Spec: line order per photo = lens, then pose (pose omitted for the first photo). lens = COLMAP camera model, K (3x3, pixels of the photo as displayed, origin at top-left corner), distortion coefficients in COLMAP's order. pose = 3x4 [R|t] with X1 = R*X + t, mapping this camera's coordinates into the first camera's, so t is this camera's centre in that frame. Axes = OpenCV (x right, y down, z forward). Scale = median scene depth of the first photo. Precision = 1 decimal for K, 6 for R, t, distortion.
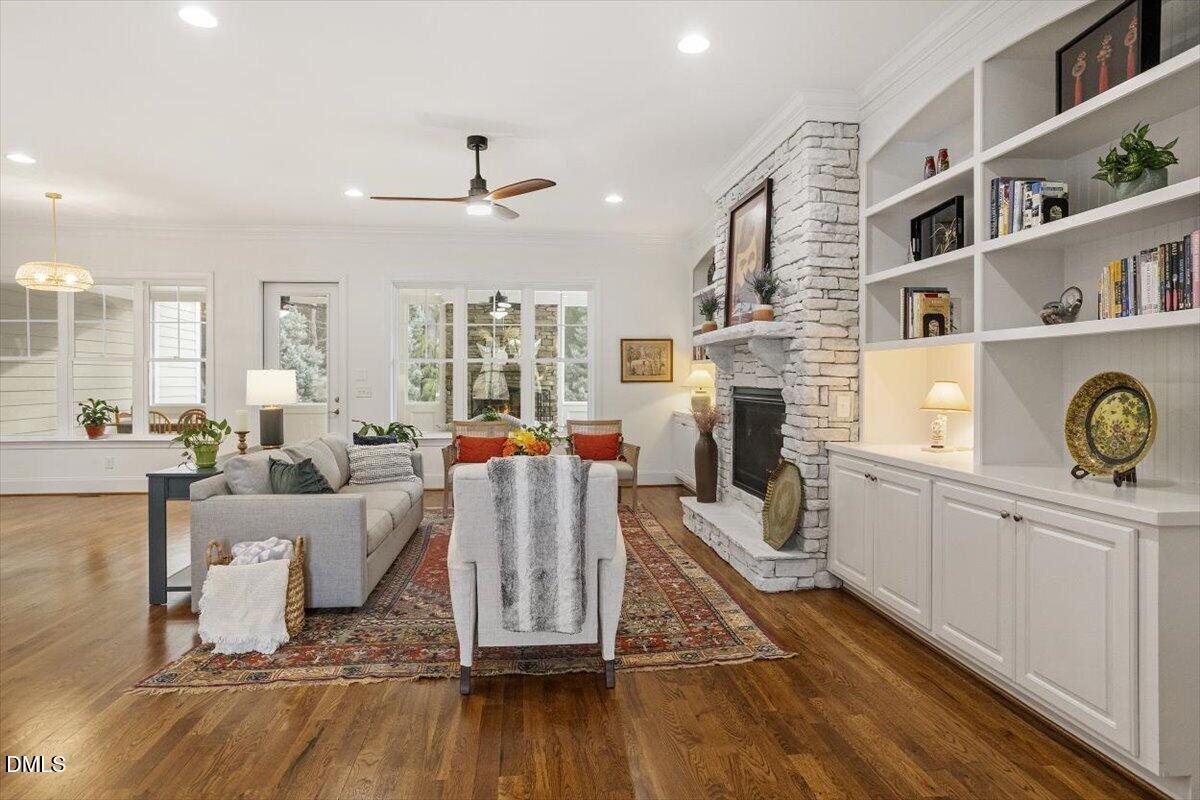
lens RADIAL K [[654.6, 0, 602.2], [0, 654.6, 391.1], [0, 0, 1]] dist [-0.021389, 0.001932]
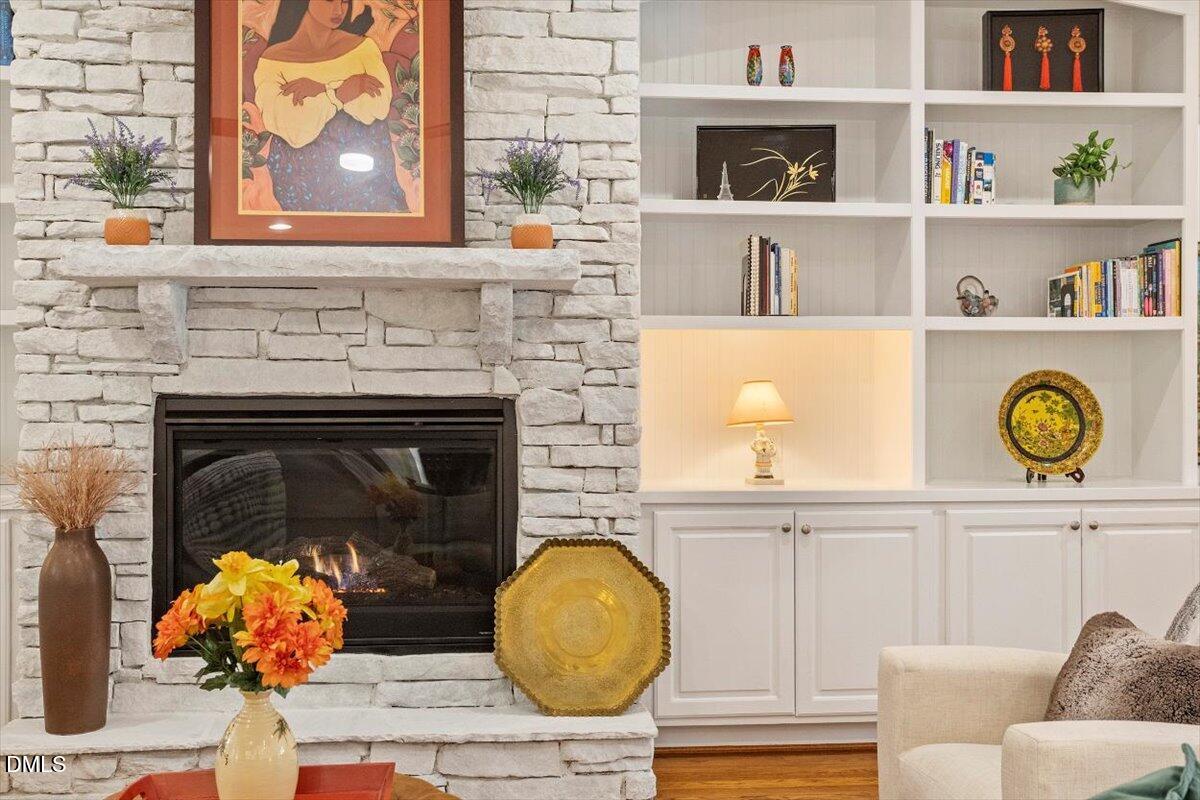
lens RADIAL K [[1101.4, 0, 600.1], [0, 1101.4, 398.3], [0, 0, 1]] dist [0.002102, 0.000000]
pose [[0.057683, -0.006192, 0.998316, -0.921343], [0.018248, 0.999820, 0.005147, -0.007592], [-0.998168, 0.017920, 0.057786, 1.562931]]
